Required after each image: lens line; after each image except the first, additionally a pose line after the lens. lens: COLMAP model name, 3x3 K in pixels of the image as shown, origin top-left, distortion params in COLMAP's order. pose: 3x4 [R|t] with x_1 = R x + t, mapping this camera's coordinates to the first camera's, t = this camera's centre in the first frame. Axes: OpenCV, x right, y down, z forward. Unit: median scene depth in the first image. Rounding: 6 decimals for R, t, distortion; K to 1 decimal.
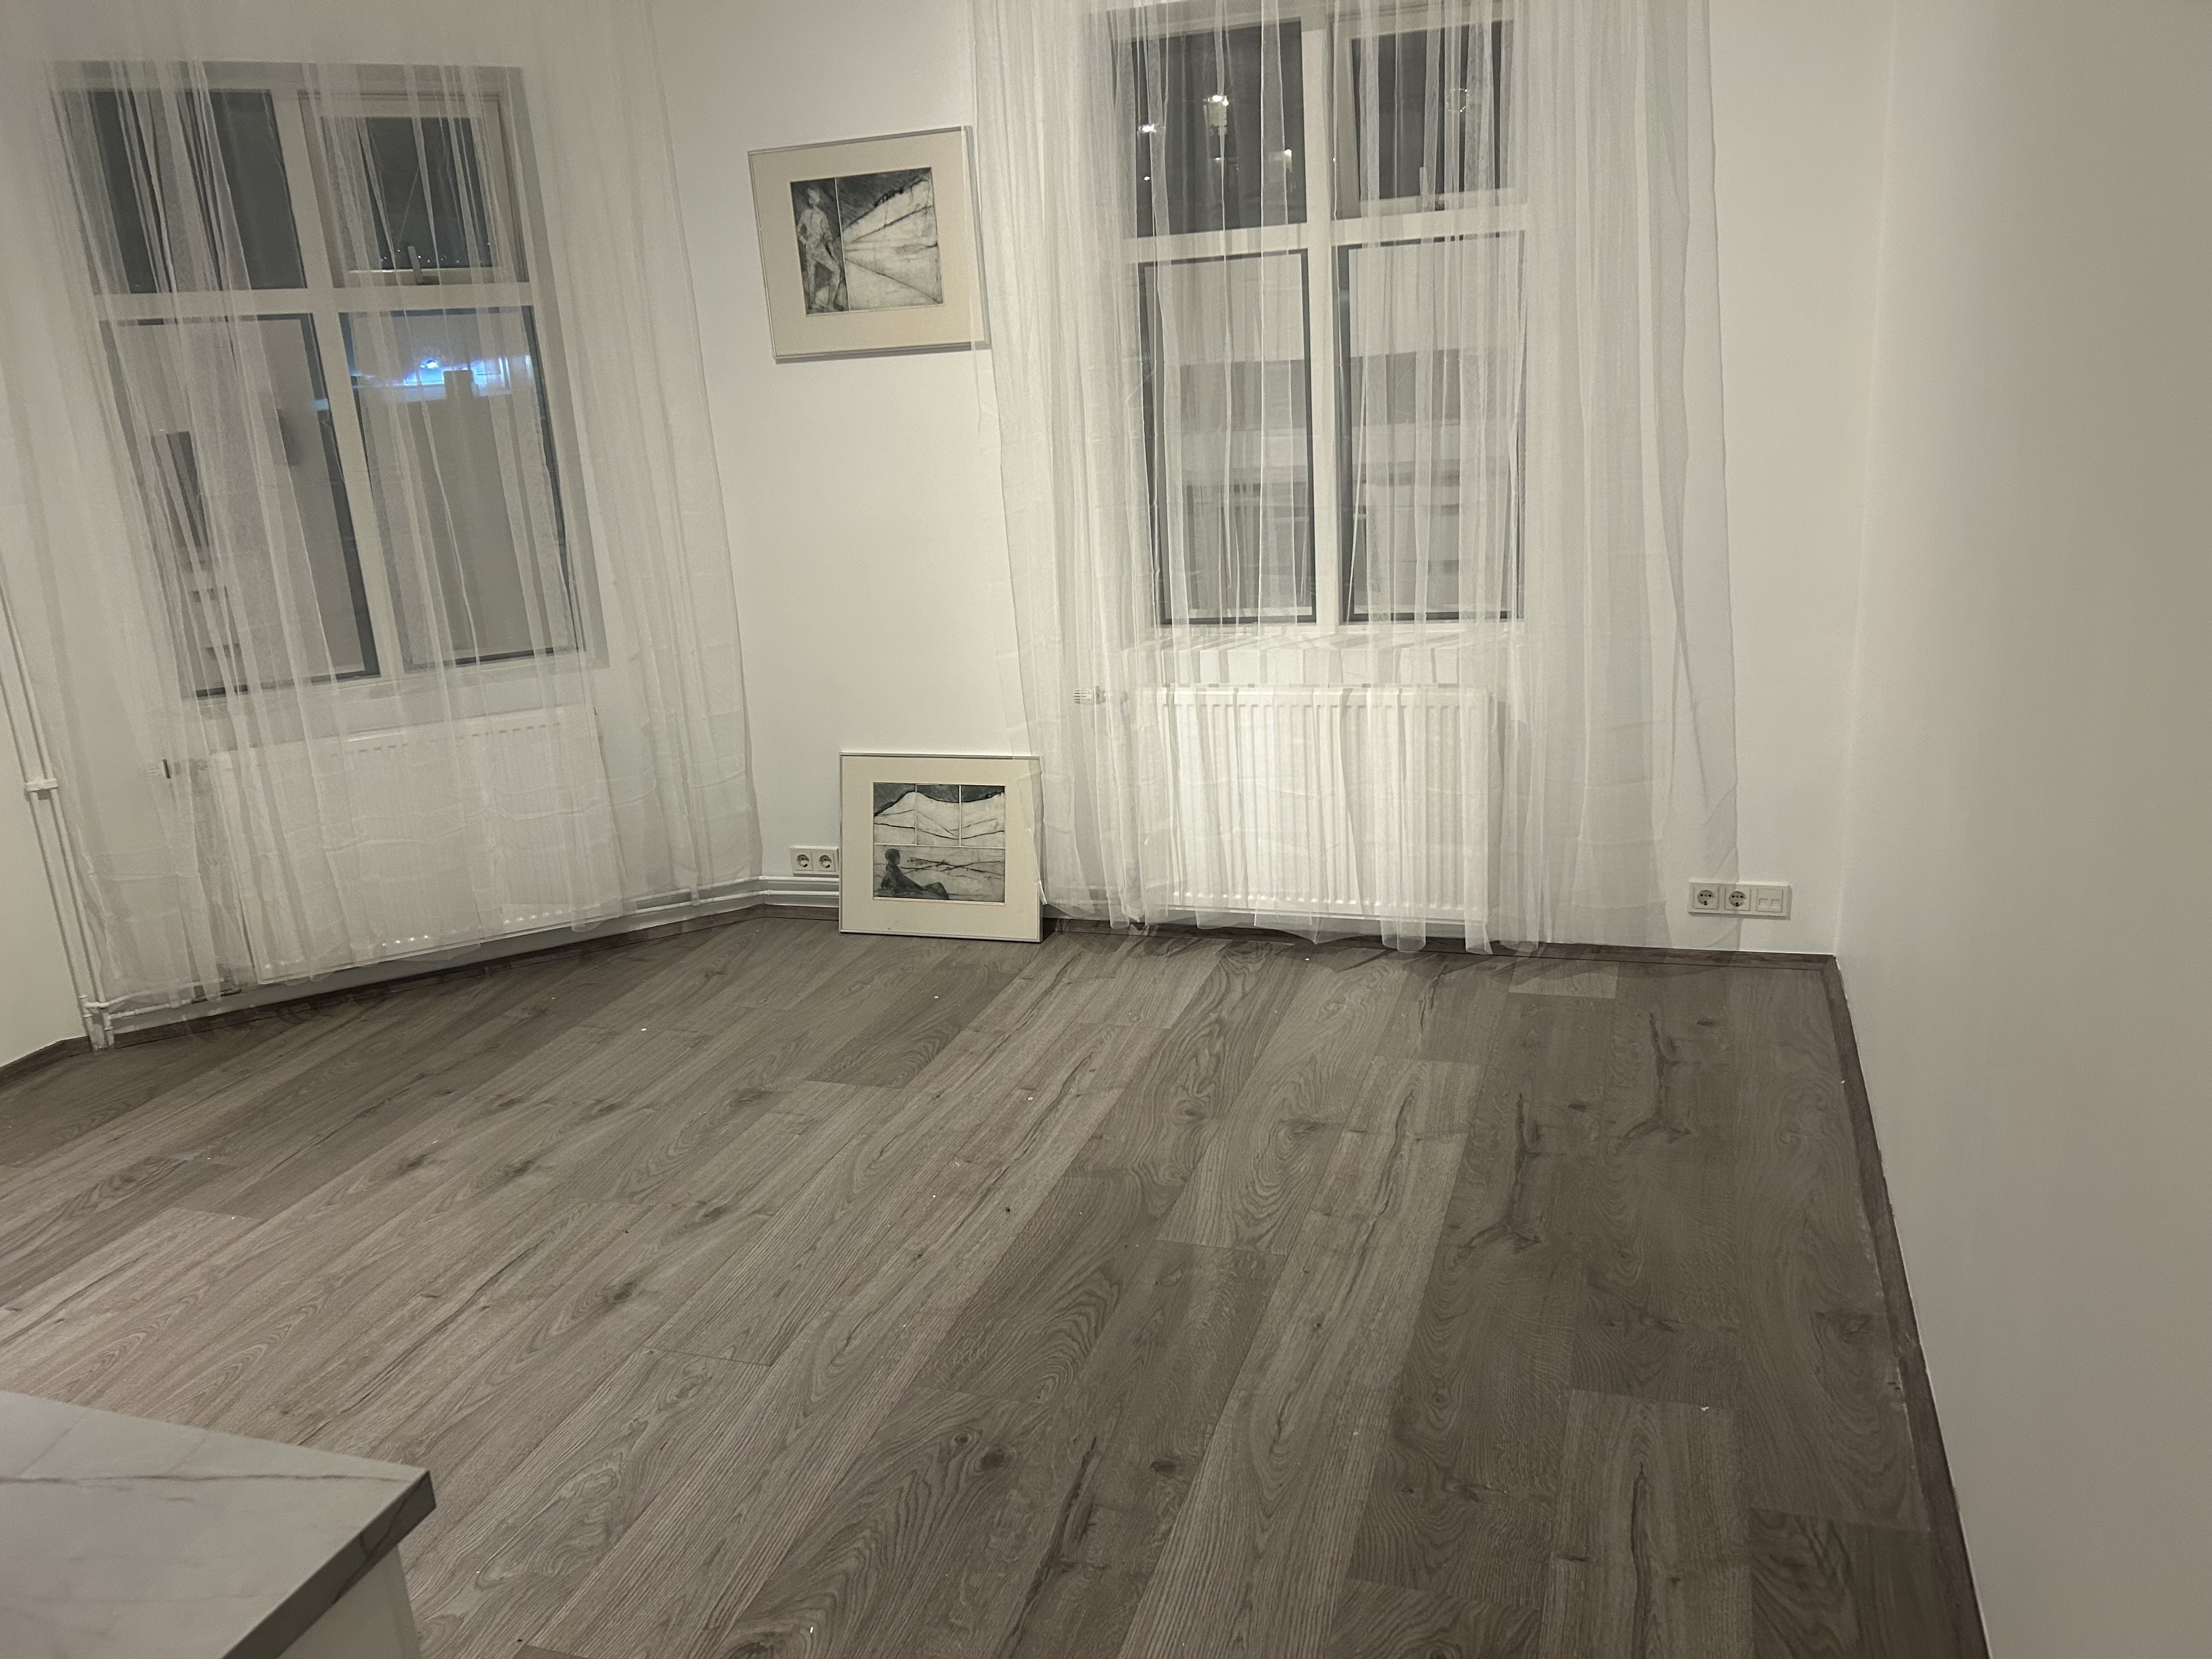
lens RADIAL K [[1713.5, 0, 1106.0], [0, 1713.5, 829.5], [0, 0, 1]] dist [-0.007355, -0.004312]
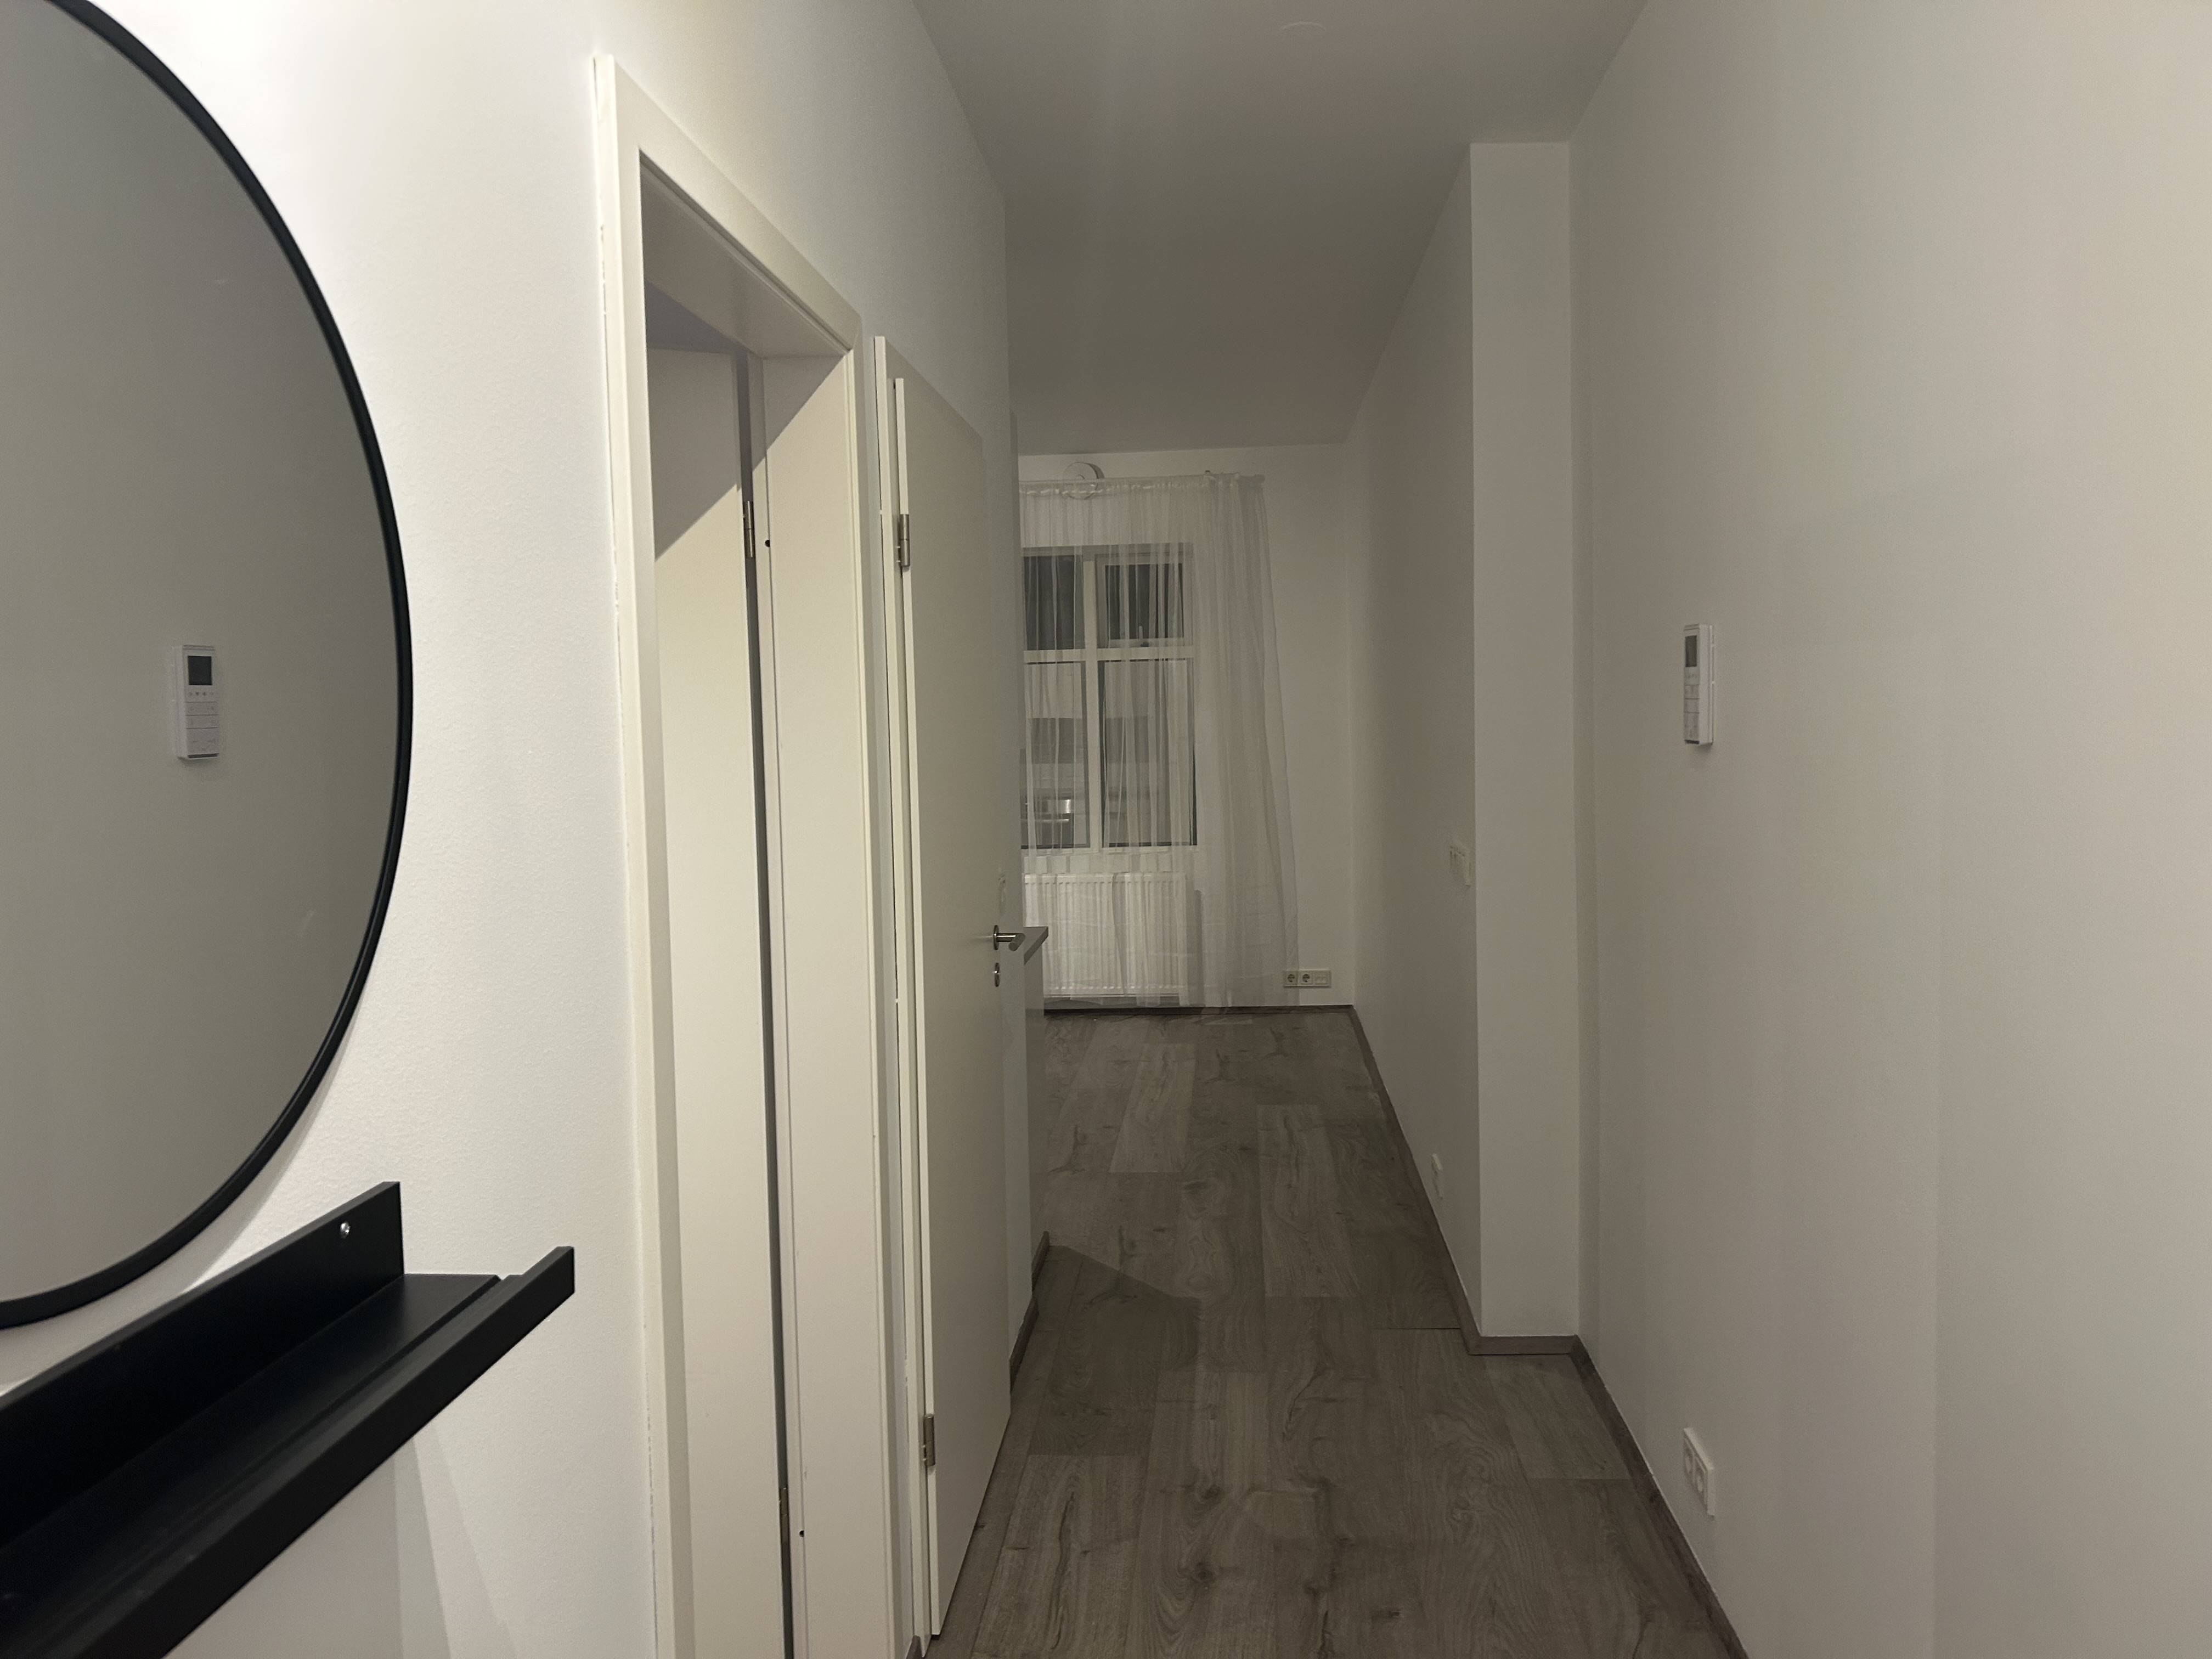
lens RADIAL K [[1713.5, 0, 1106.0], [0, 1713.5, 829.5], [0, 0, 1]] dist [-0.007355, -0.004312]
pose [[0.968016, 0.039647, 0.247735, -0.361863], [0.018013, 0.973904, -0.226246, 0.314735], [-0.250240, 0.223472, 0.942040, -0.870250]]
